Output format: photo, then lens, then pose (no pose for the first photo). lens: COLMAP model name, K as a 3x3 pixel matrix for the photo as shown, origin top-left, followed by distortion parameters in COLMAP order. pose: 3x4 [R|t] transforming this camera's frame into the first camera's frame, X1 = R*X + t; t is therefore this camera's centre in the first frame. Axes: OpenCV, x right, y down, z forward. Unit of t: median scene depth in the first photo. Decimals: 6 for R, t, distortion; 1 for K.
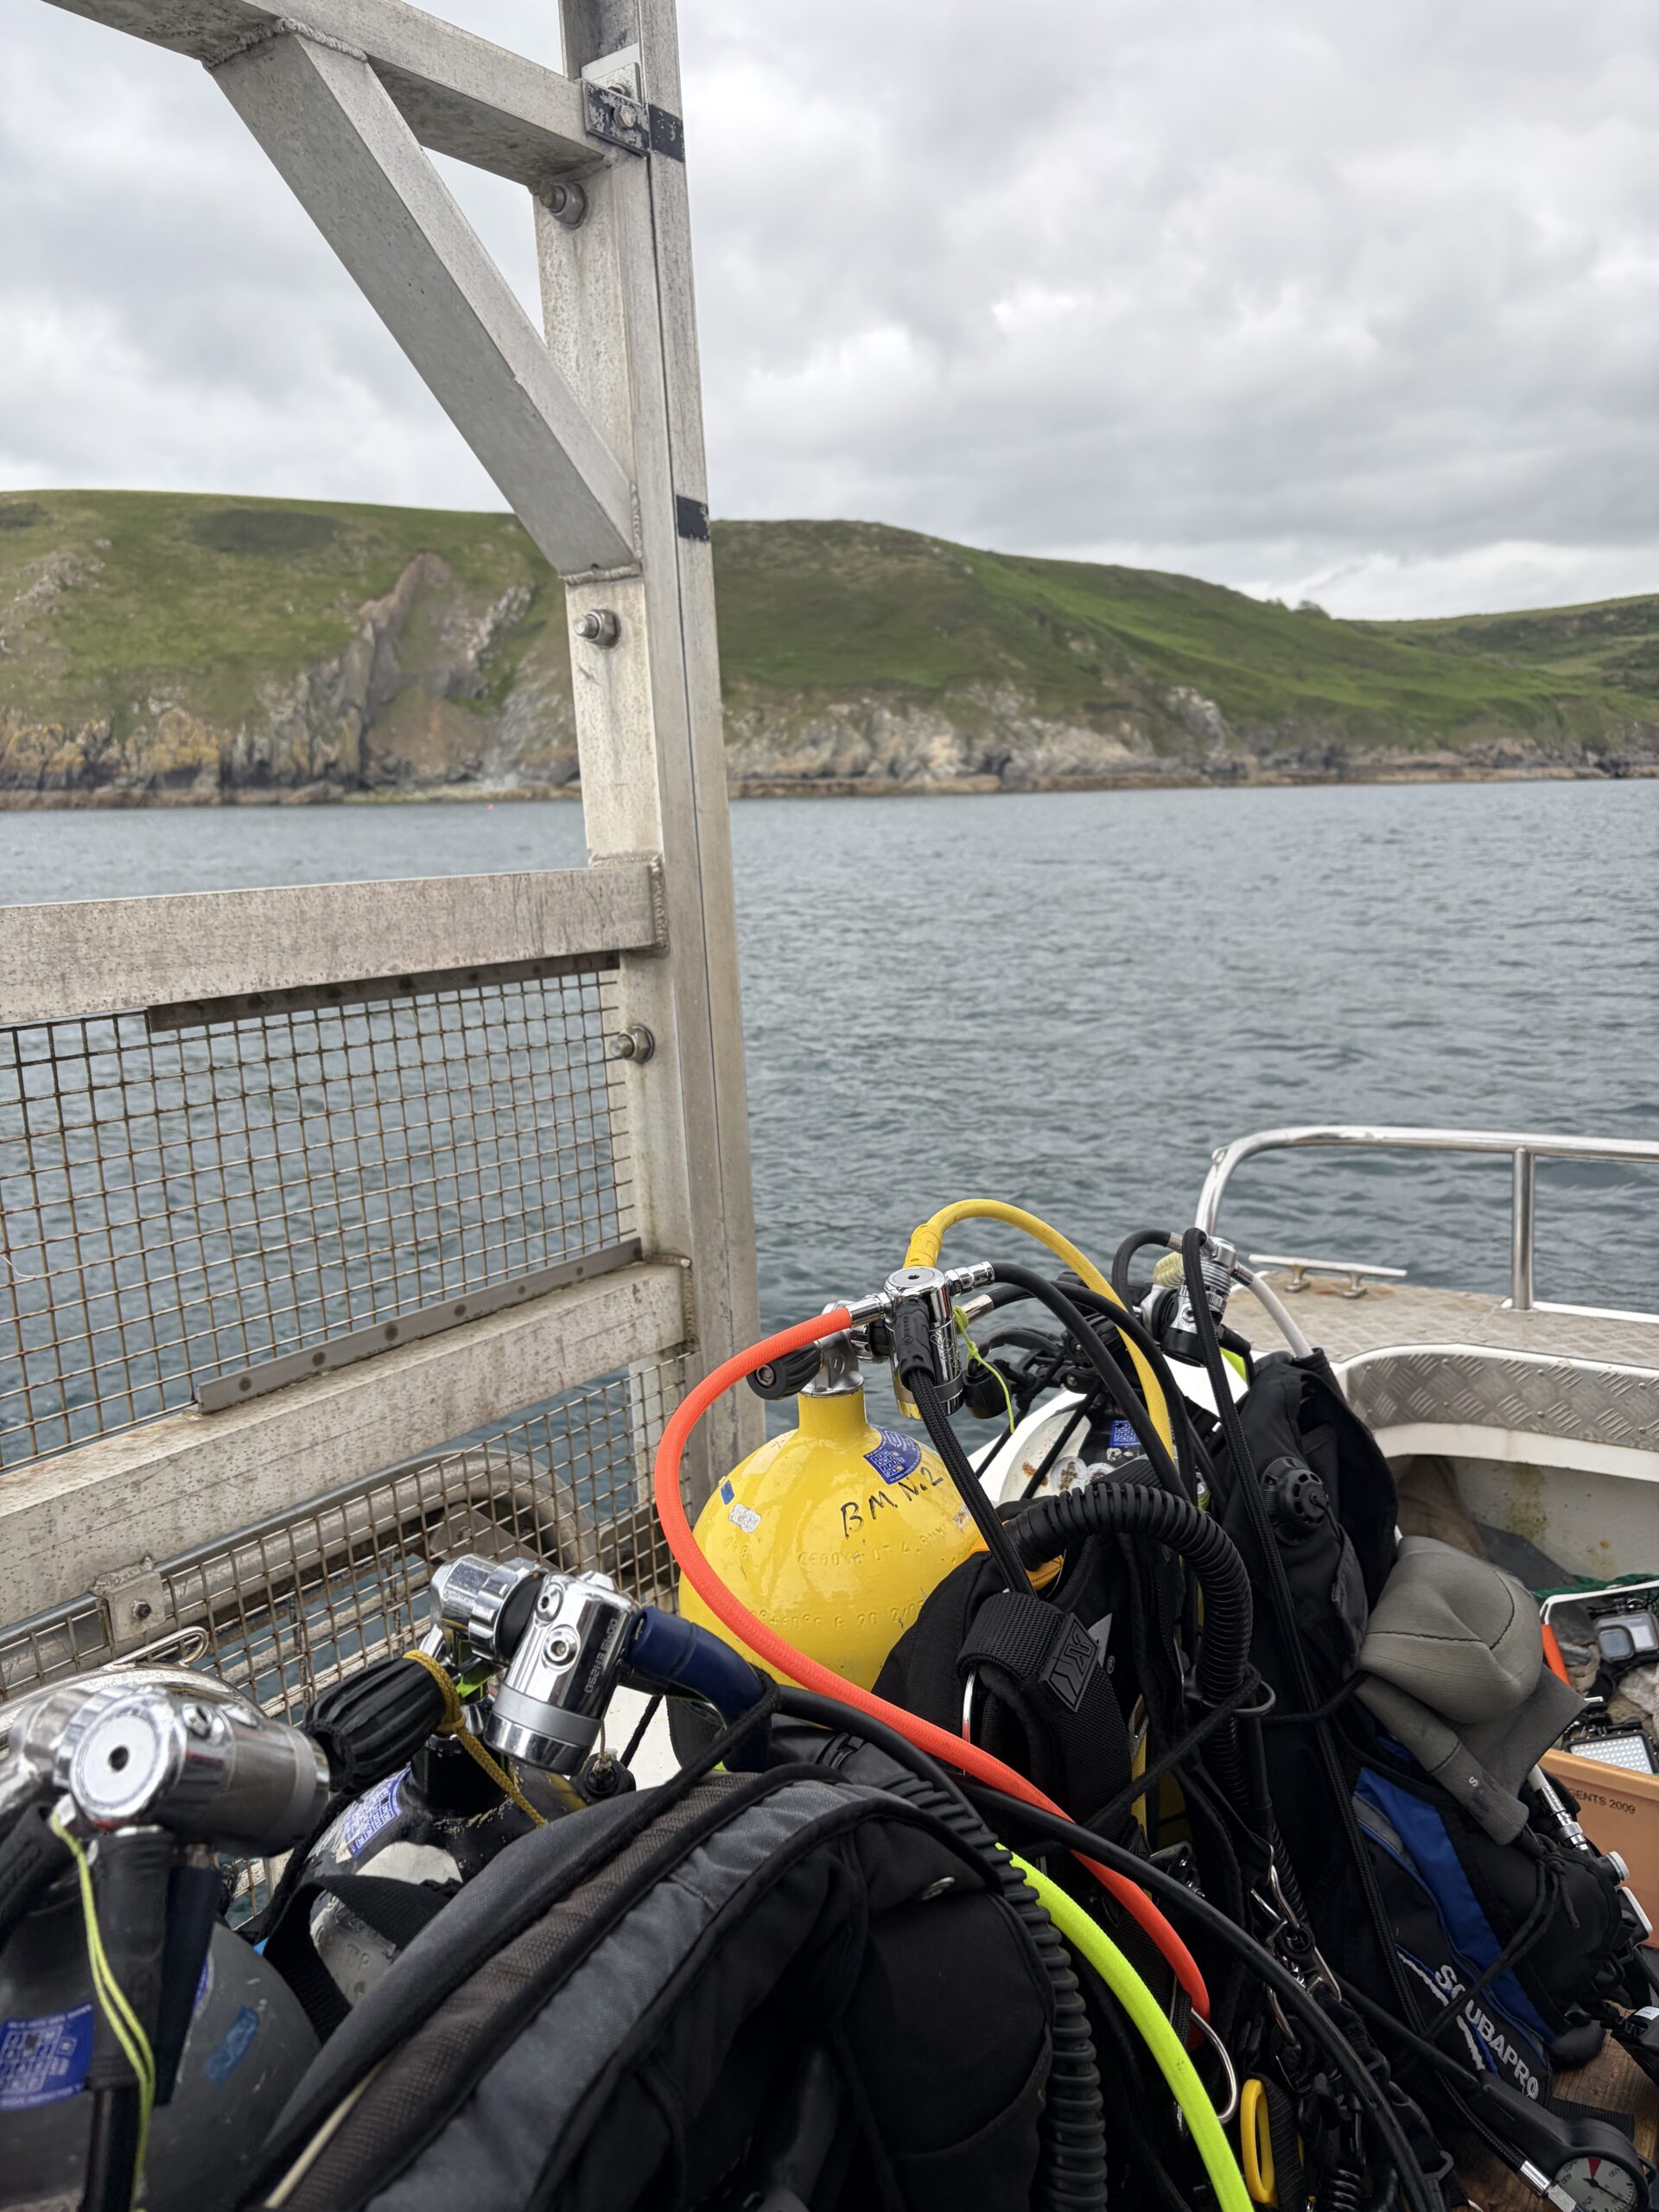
lens RADIAL K [[1680.8, 0, 829.5], [0, 1680.8, 1106.0], [0, 0, 1]] dist [0.007566, 0.009247]
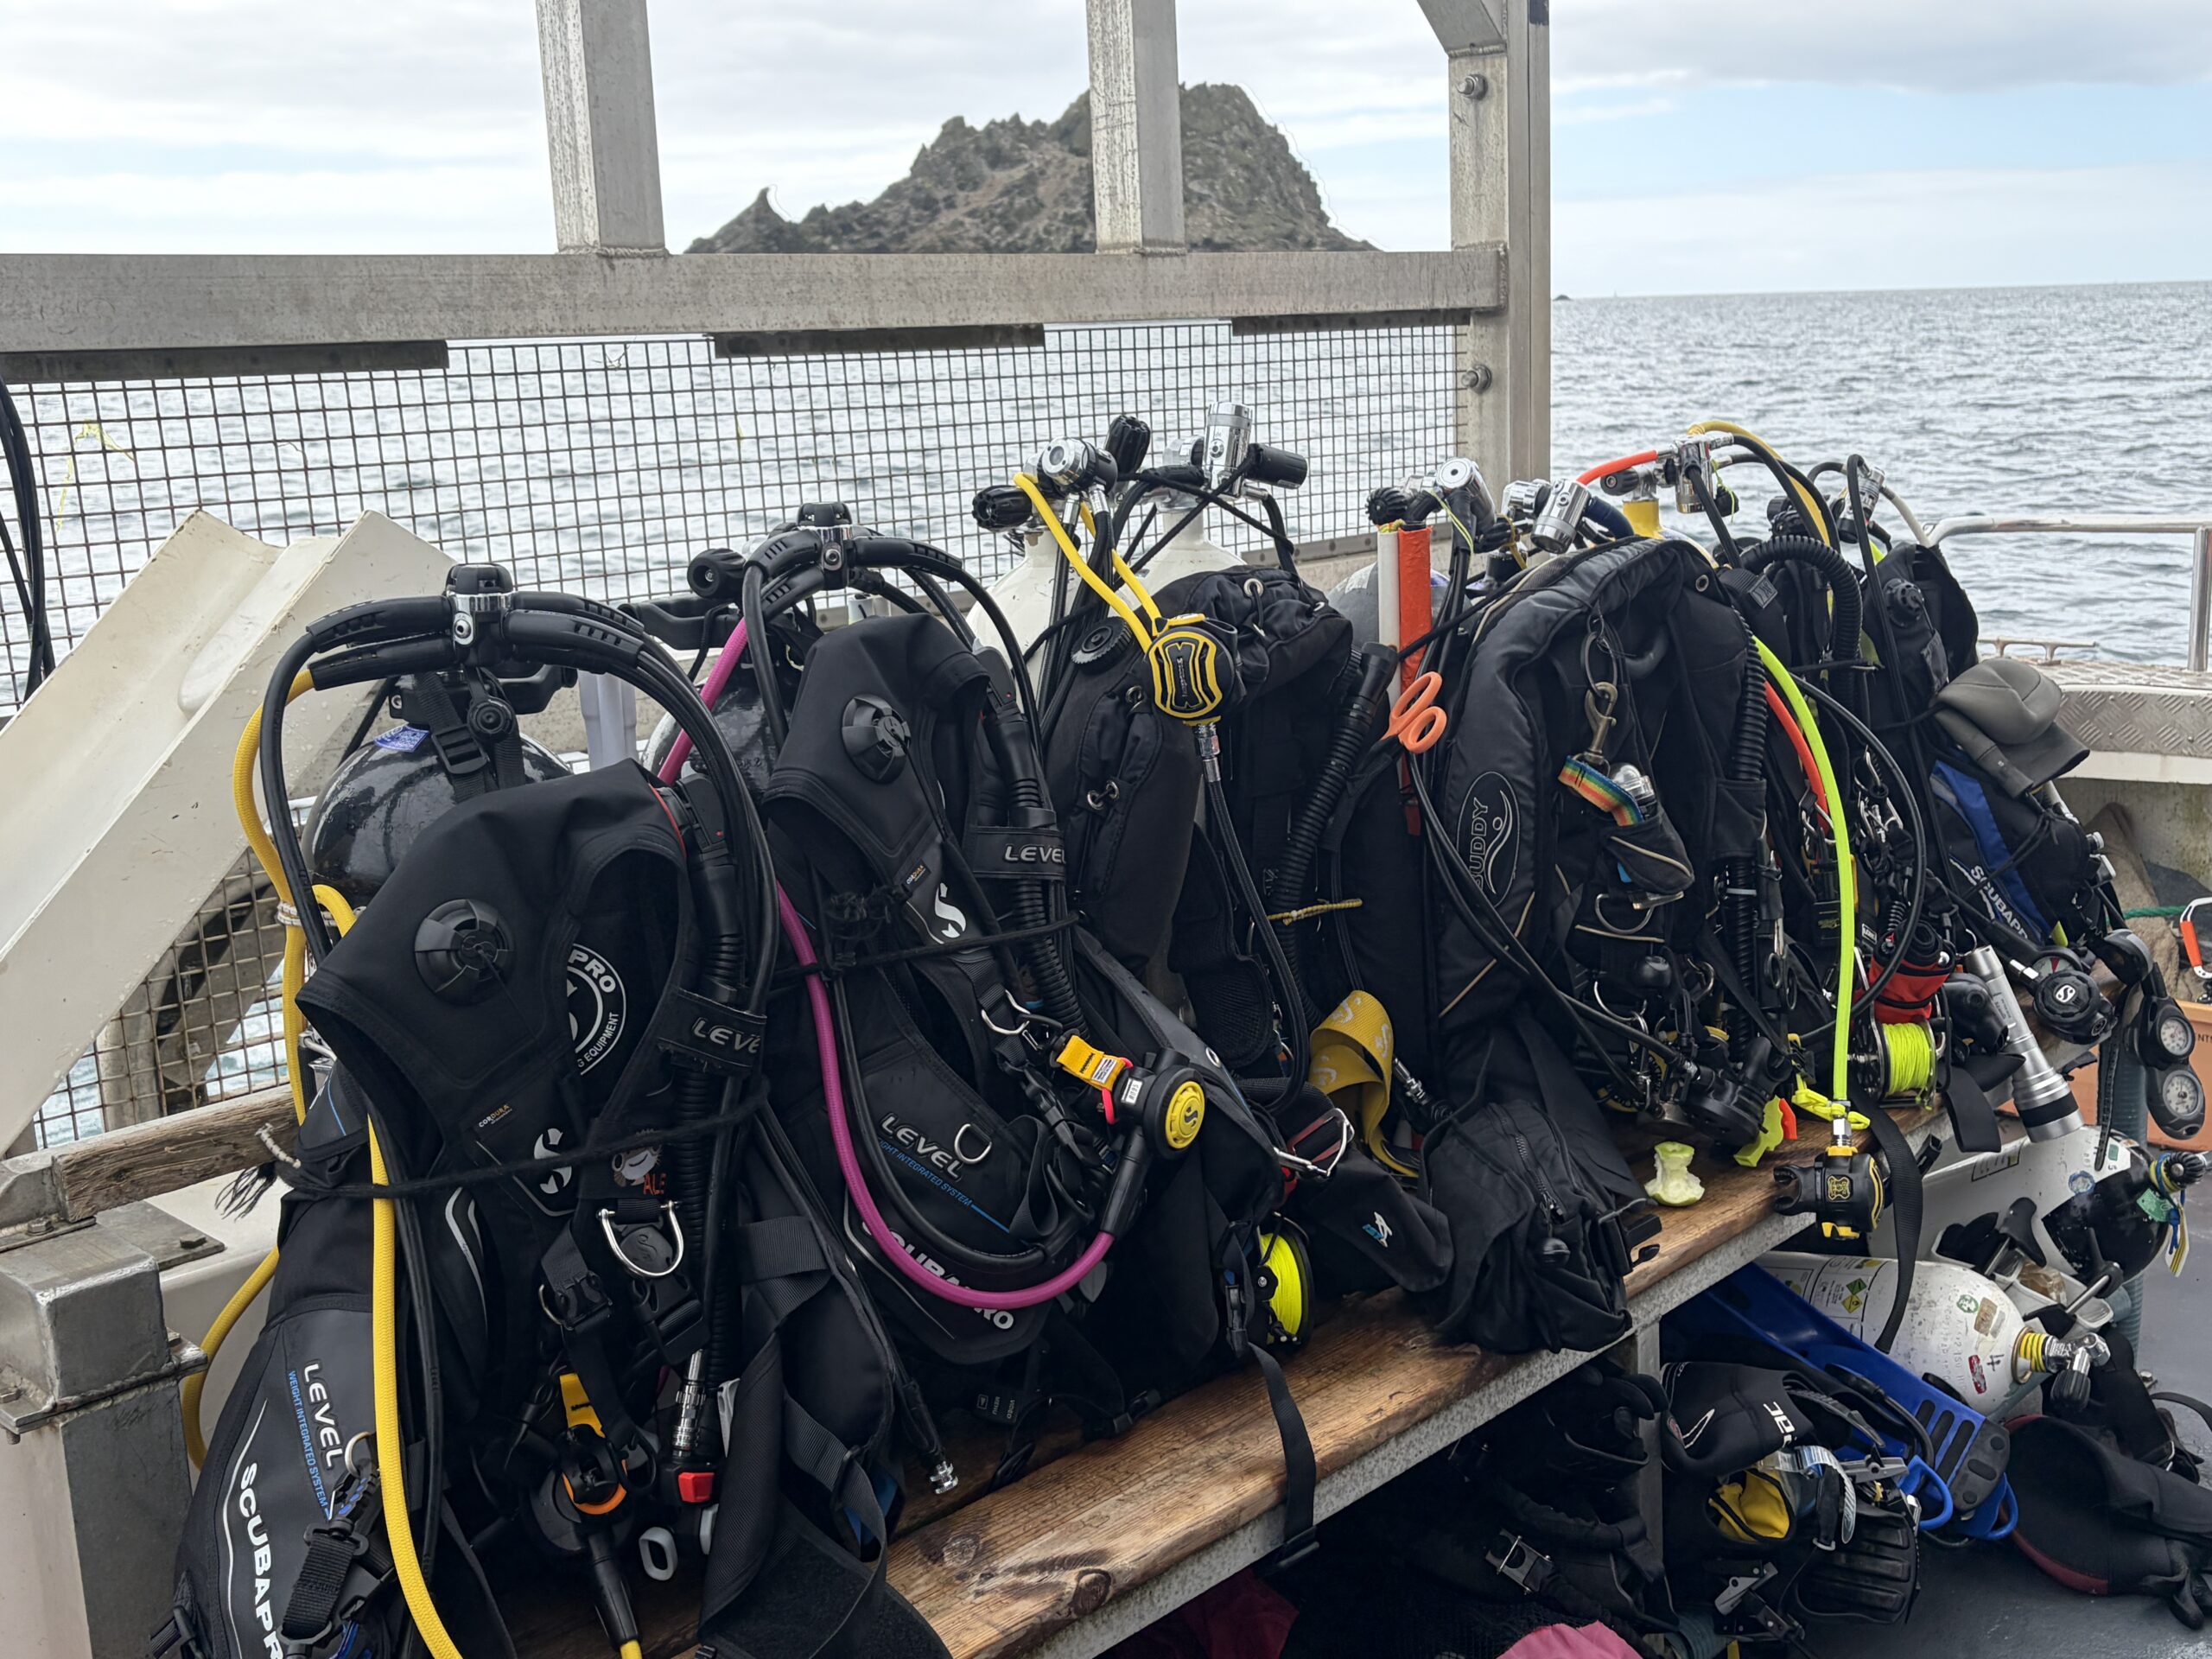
lens RADIAL K [[2264.2, 0, 1106.0], [0, 2264.2, 829.5], [0, 0, 1]] dist [0.003624, -0.000996]
pose [[0.986204, 0.039232, -0.160821, -0.134825], [-0.029285, 0.997535, 0.063760, 0.308967], [0.162926, -0.058171, 0.984922, -1.302636]]
